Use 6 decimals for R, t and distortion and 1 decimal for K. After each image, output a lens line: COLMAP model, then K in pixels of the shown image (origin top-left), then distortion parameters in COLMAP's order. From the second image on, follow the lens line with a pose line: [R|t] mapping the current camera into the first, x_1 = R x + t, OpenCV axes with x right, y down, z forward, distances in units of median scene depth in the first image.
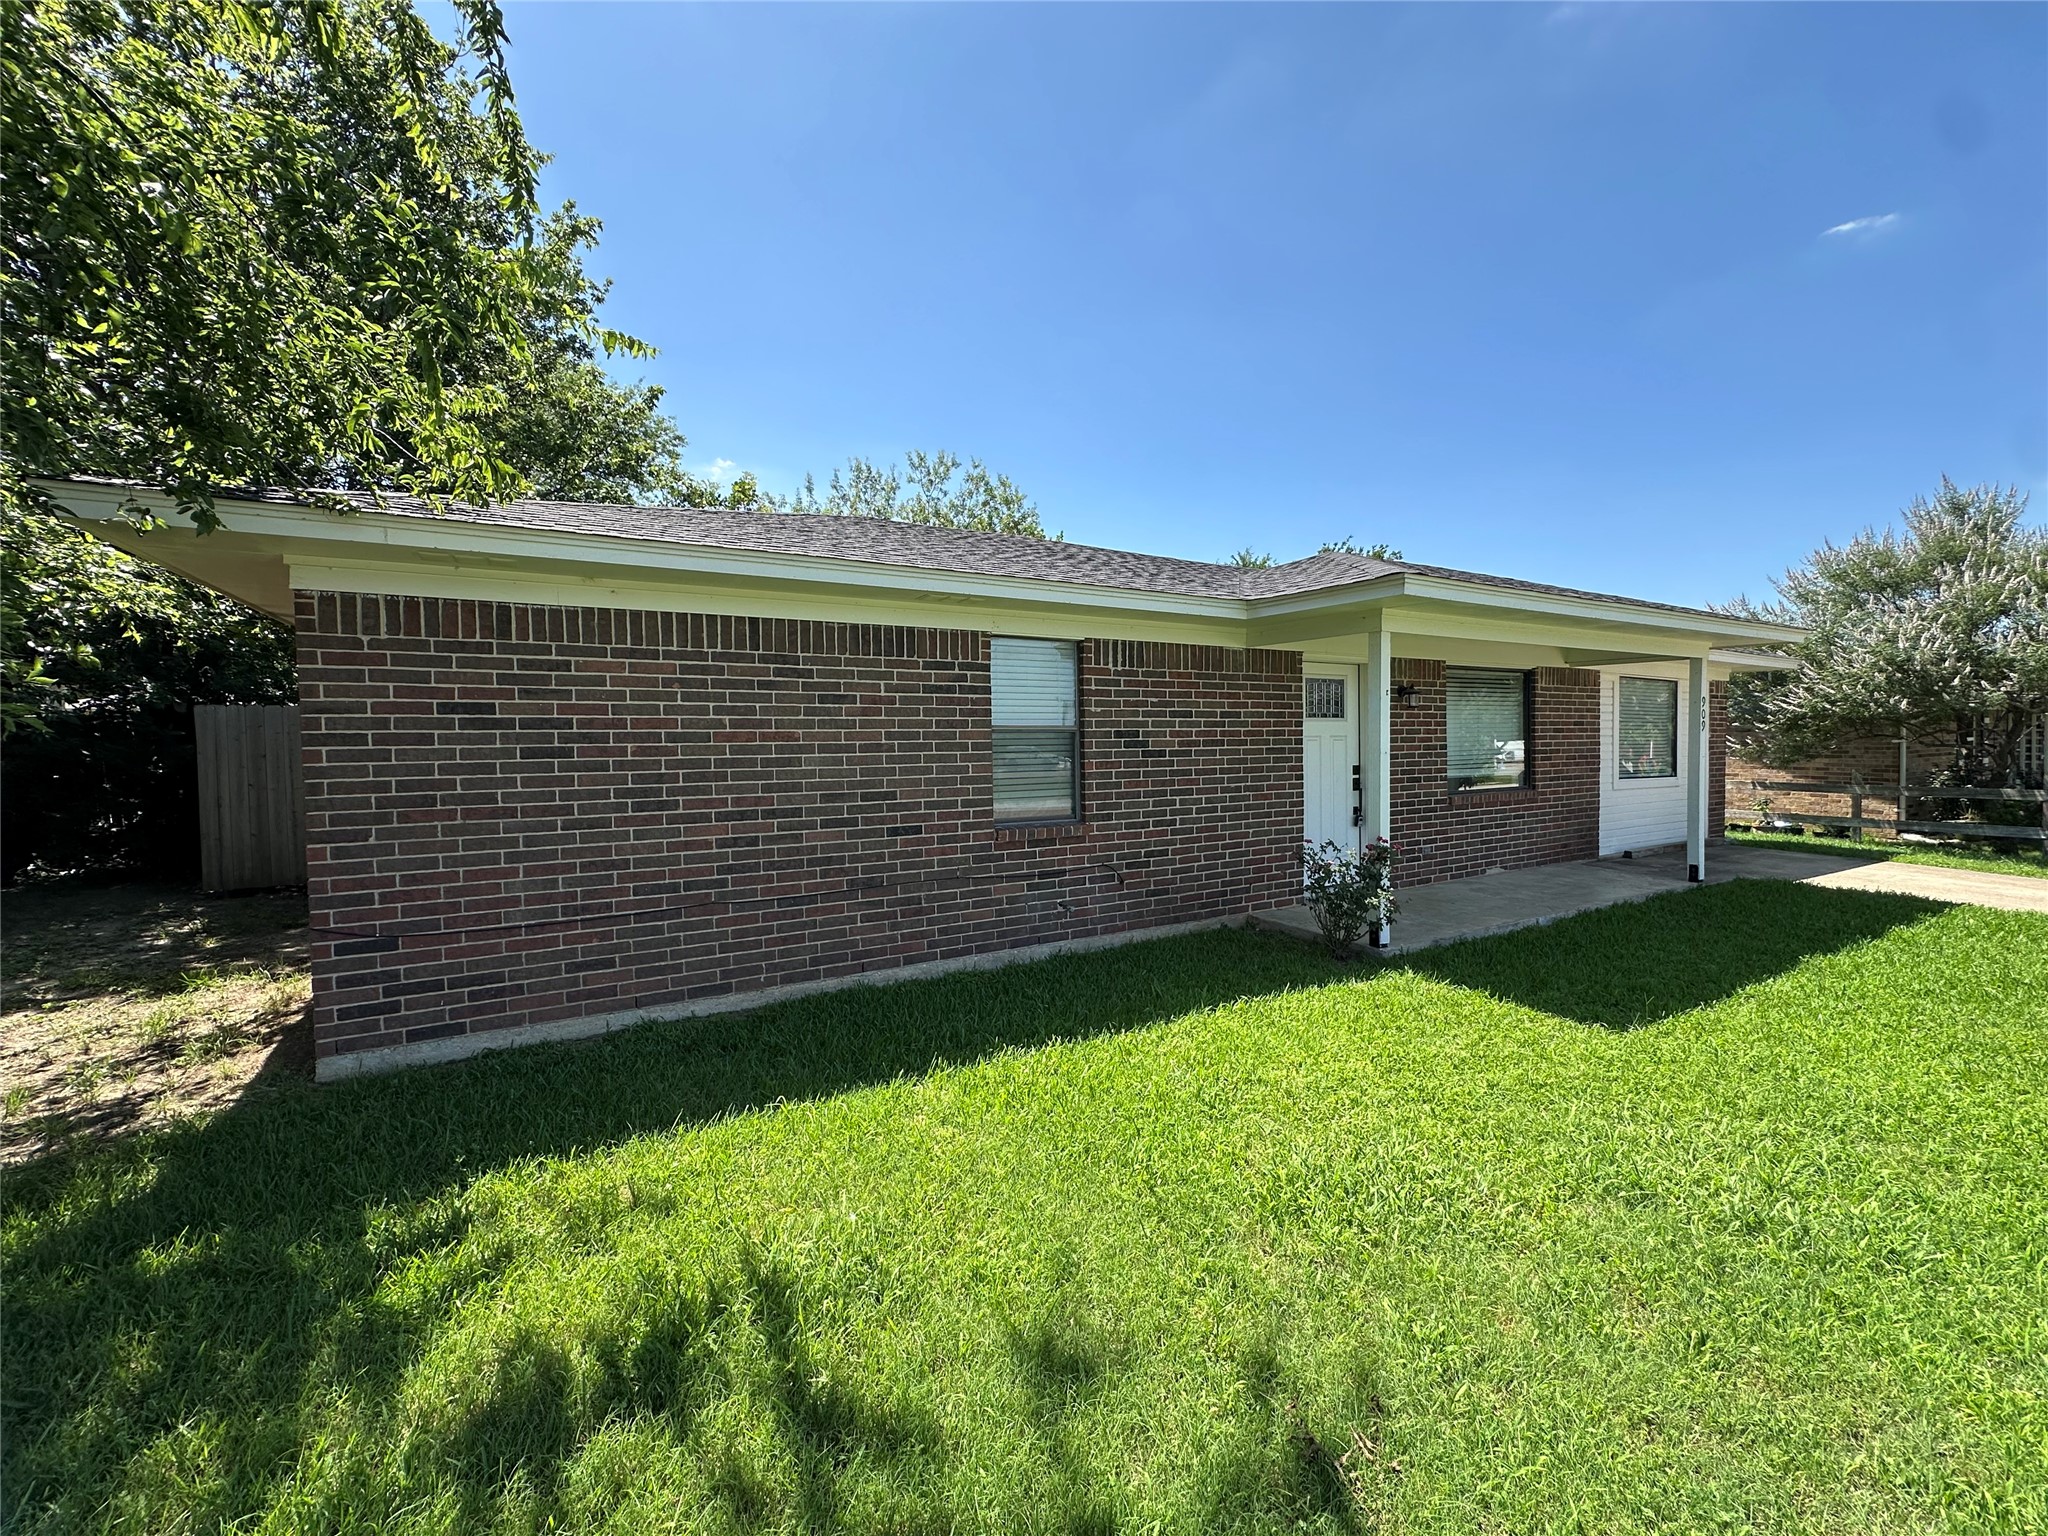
lens RADIAL K [[820.1, 0, 1004.6], [0, 820.1, 761.5], [0, 0, 1]] dist [-0.001977, -0.000009]
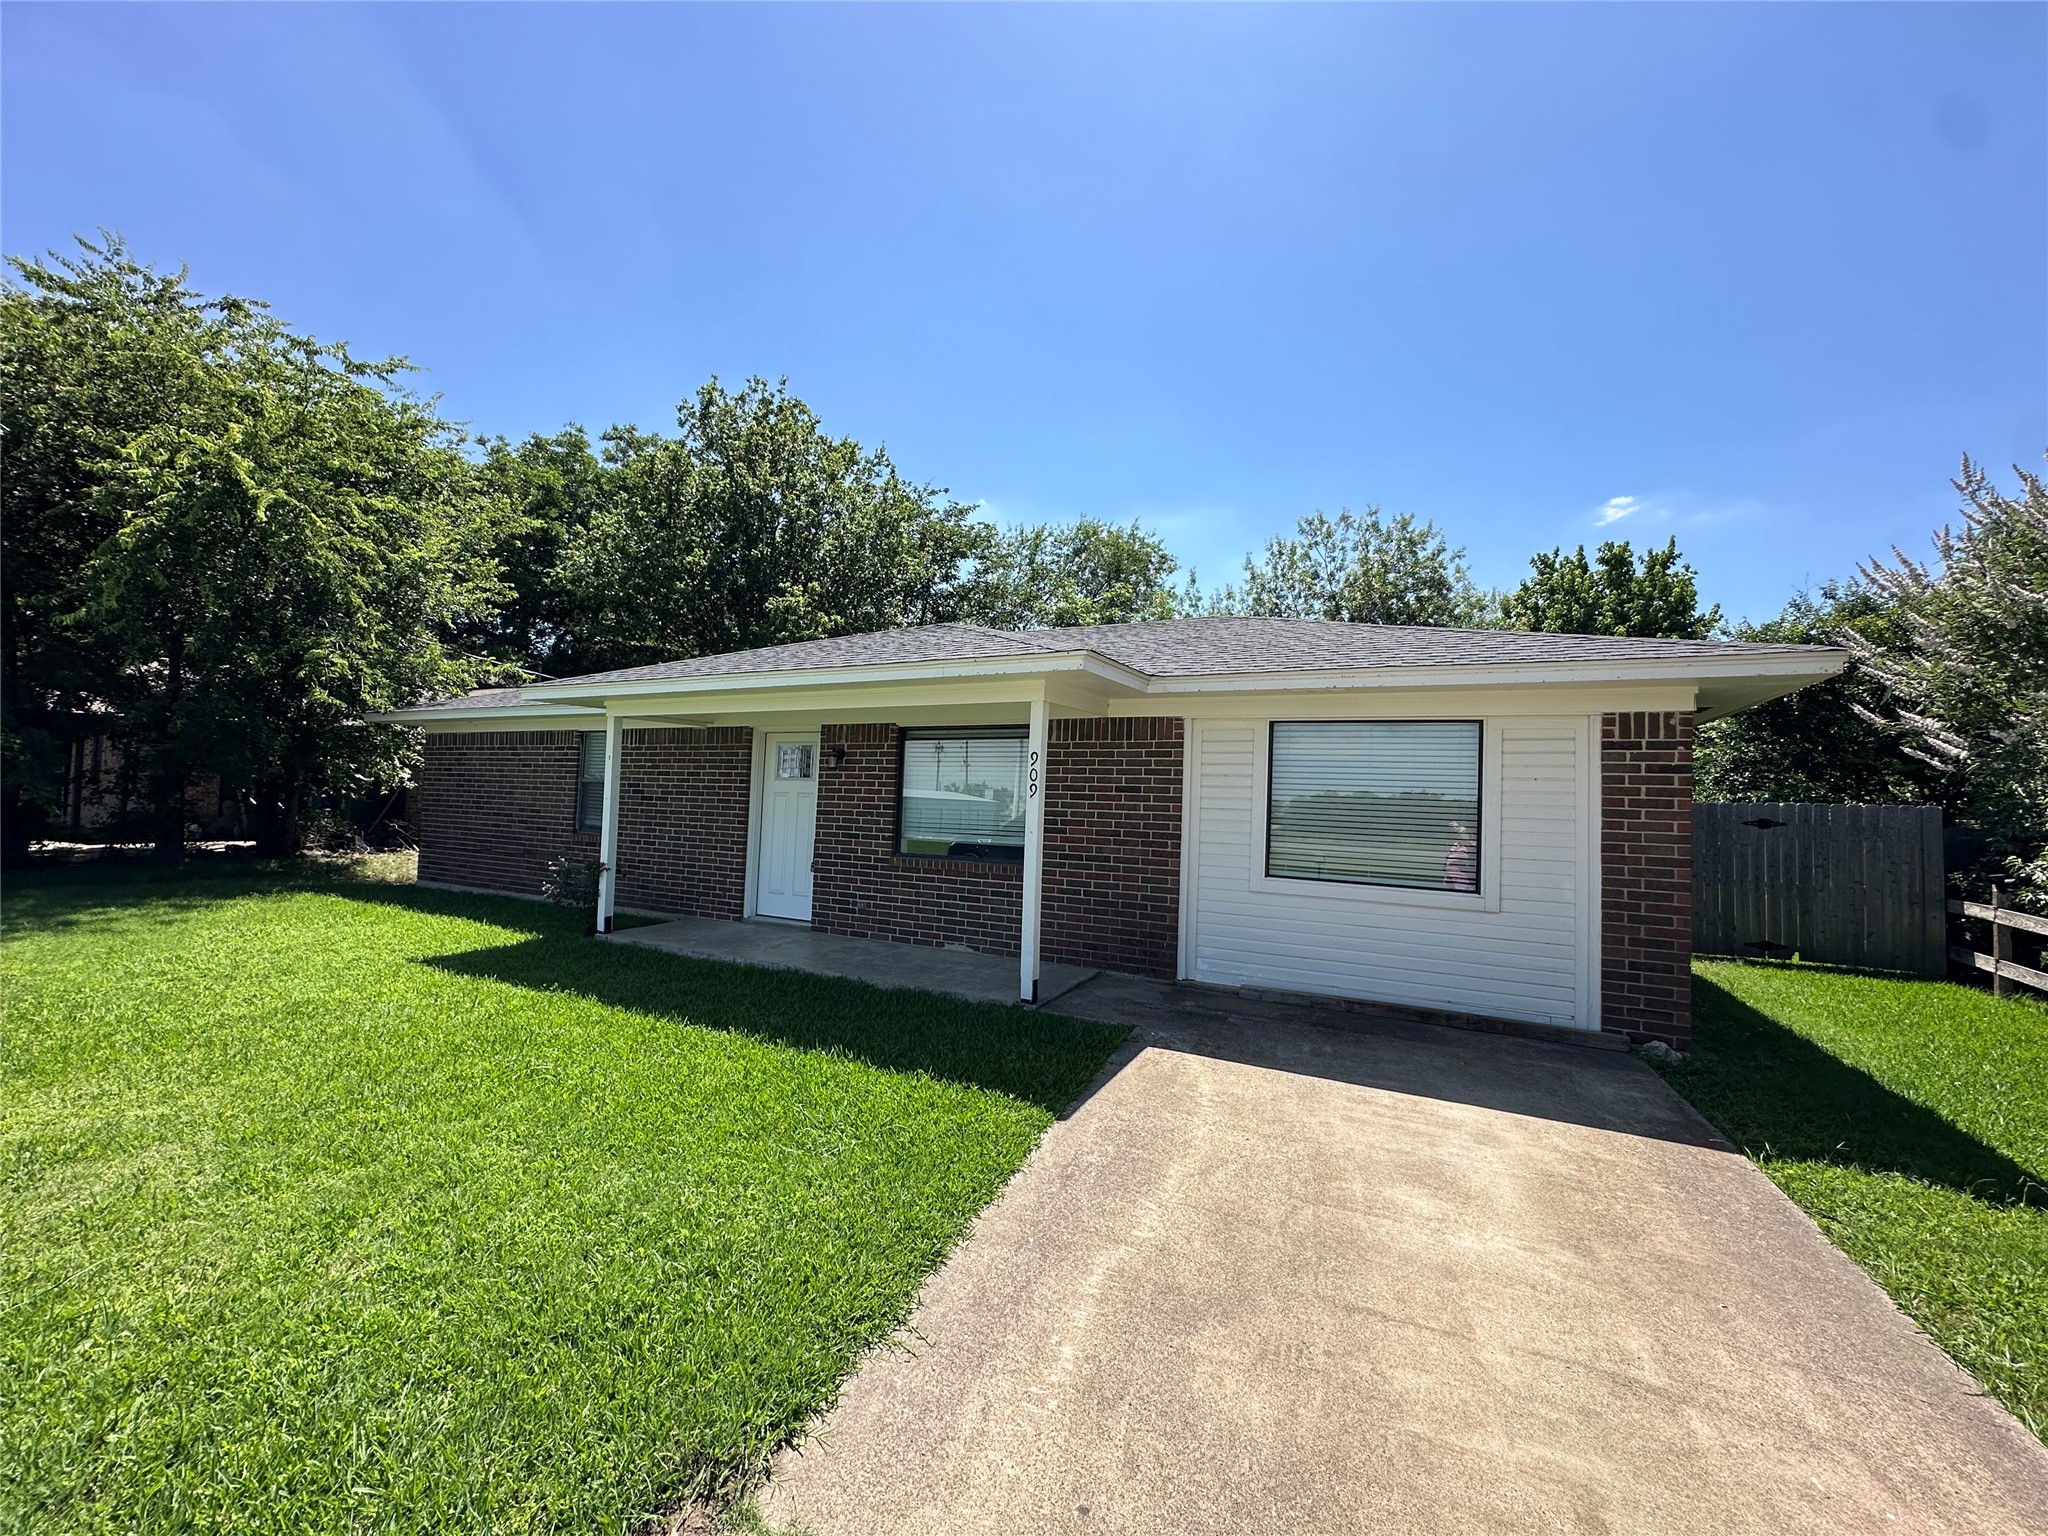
lens RADIAL K [[820.1, 0, 1061.7], [0, 820.1, 785.0], [0, 0, 1]] dist [-0.001977, -0.000009]
pose [[0.550538, -0.004886, -0.834796, 1.891636], [-0.072438, 0.995932, -0.053601, -0.007539], [0.831661, 0.089981, 0.547944, 0.776127]]
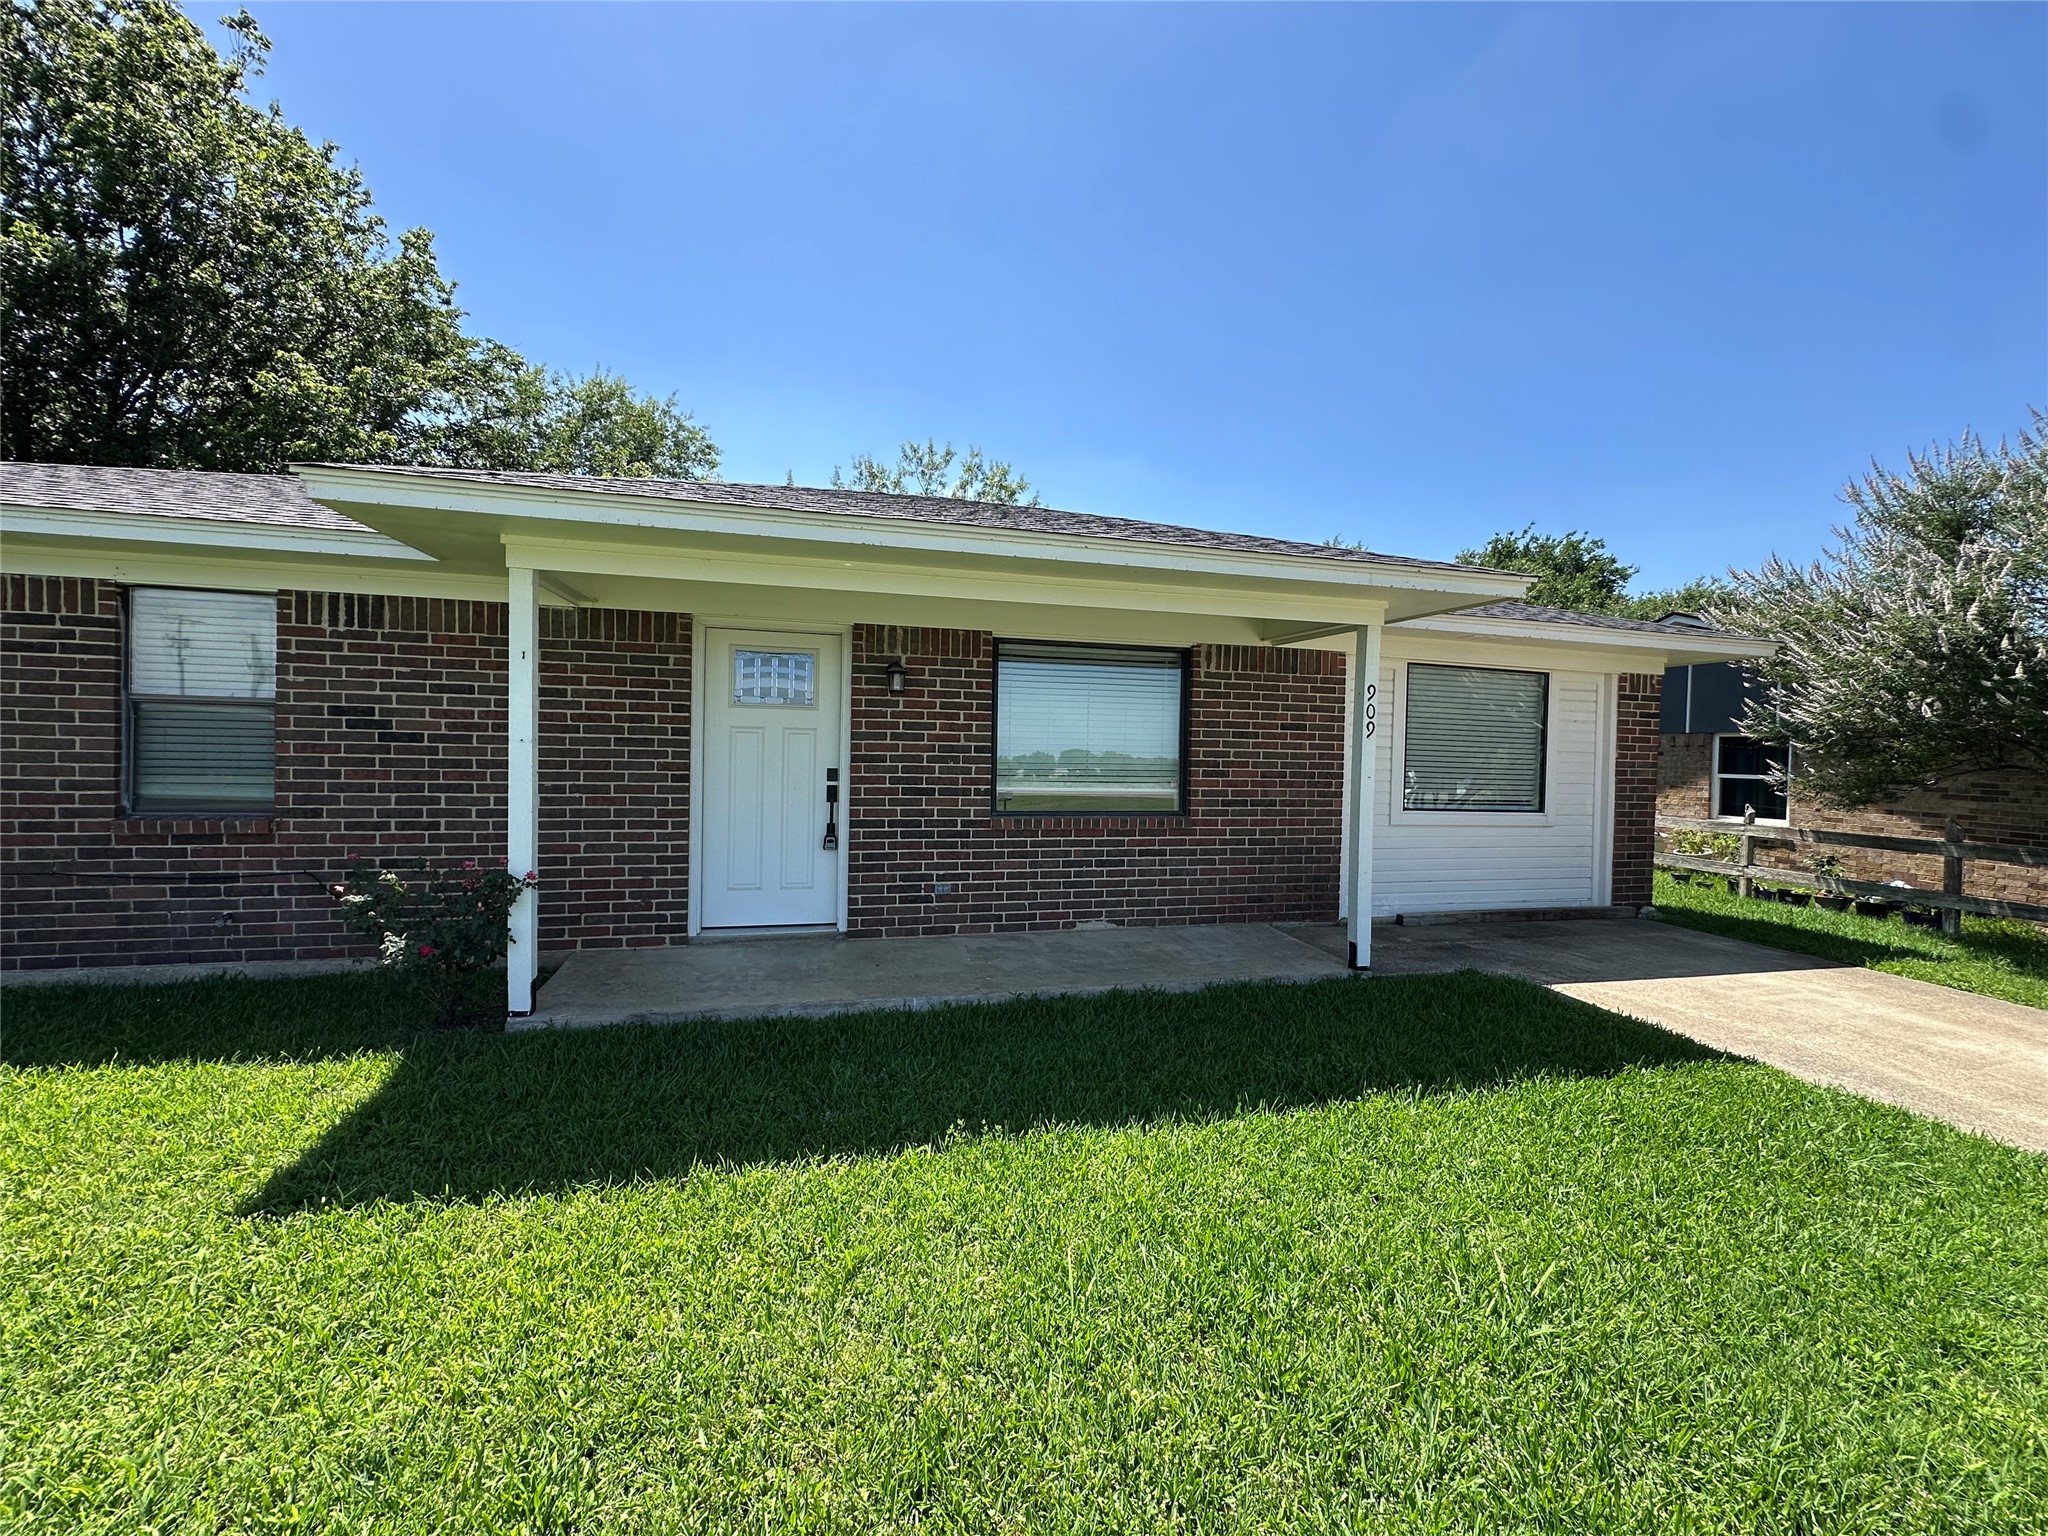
lens RADIAL K [[820.1, 0, 1038.3], [0, 820.1, 760.6], [0, 0, 1]] dist [-0.001977, -0.000009]
pose [[0.967264, 0.033150, -0.251598, 0.966941], [-0.037648, 0.999205, -0.013086, 0.000182], [0.250965, 0.022130, 0.967743, 0.383522]]
